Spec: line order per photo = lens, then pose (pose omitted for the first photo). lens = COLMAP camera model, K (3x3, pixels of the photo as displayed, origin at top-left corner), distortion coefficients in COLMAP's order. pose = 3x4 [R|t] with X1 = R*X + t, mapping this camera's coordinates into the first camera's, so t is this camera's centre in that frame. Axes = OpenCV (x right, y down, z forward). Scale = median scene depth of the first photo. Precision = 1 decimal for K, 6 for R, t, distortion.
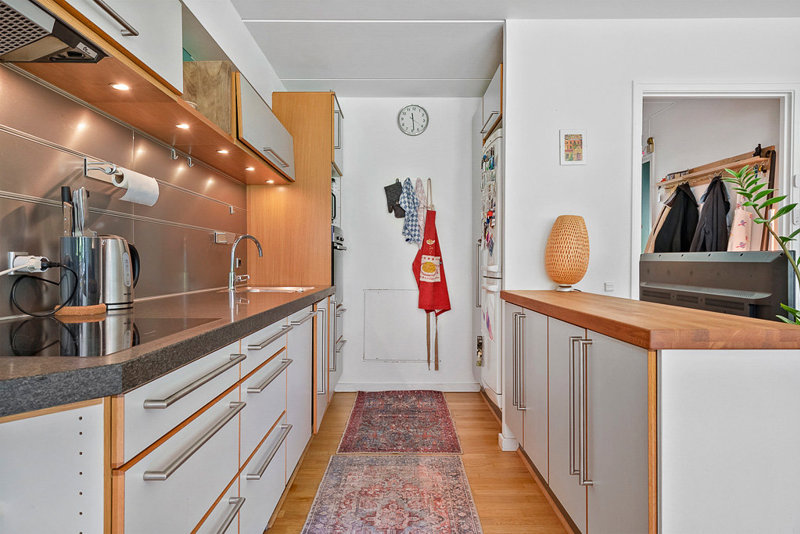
lens RADIAL K [[488.9, 0, 400.0], [0, 488.9, 267.0], [0, 0, 1]] dist [0.003115, 0.000397]
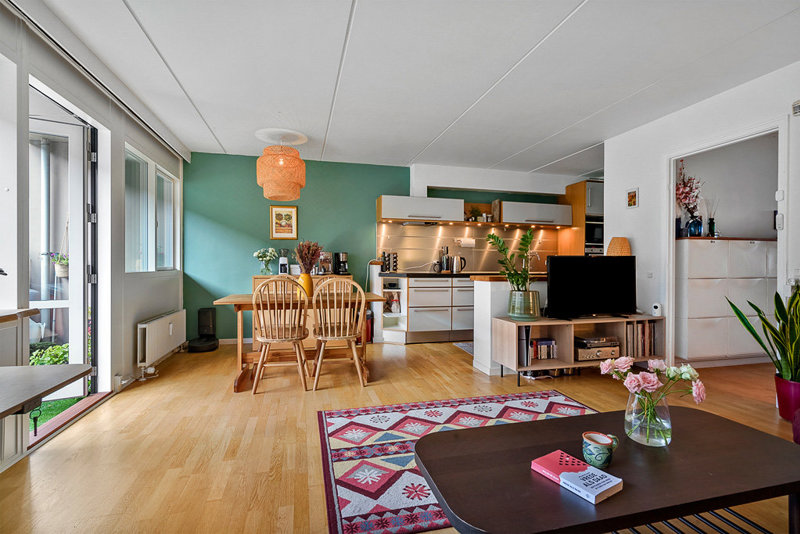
lens RADIAL K [[375.2, 0, 400.0], [0, 375.2, 267.0], [0, 0, 1]] dist [-0.001314, 0.000000]
pose [[0.245878, 0.011002, -0.969238, 1.500275], [-0.014621, 0.999864, 0.007640, 0.012438], [0.969190, 0.012293, 0.246006, -0.184717]]
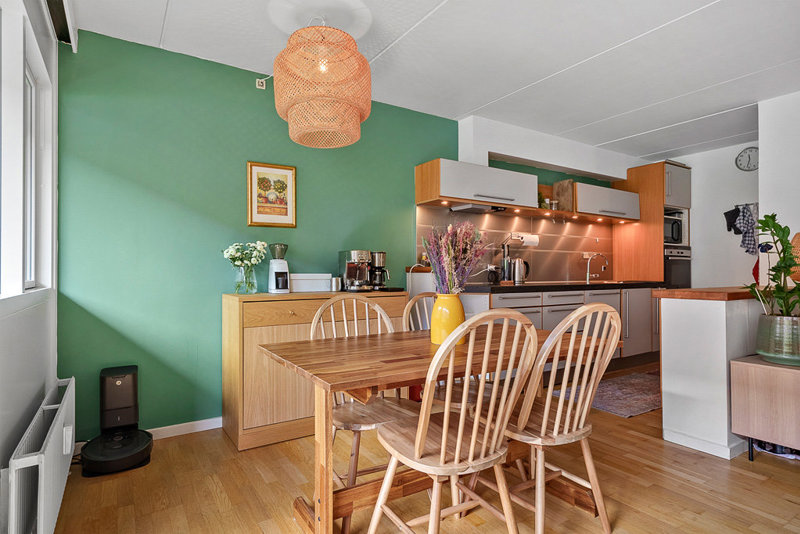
lens RADIAL K [[439.4, 0, 400.0], [0, 439.4, 267.0], [0, 0, 1]] dist [0.005215, 0.000260]
pose [[0.532626, -0.005462, -0.846333, 0.755972], [-0.009701, 0.999874, -0.012558, 0.016871], [0.846295, 0.014900, 0.532506, -0.602318]]
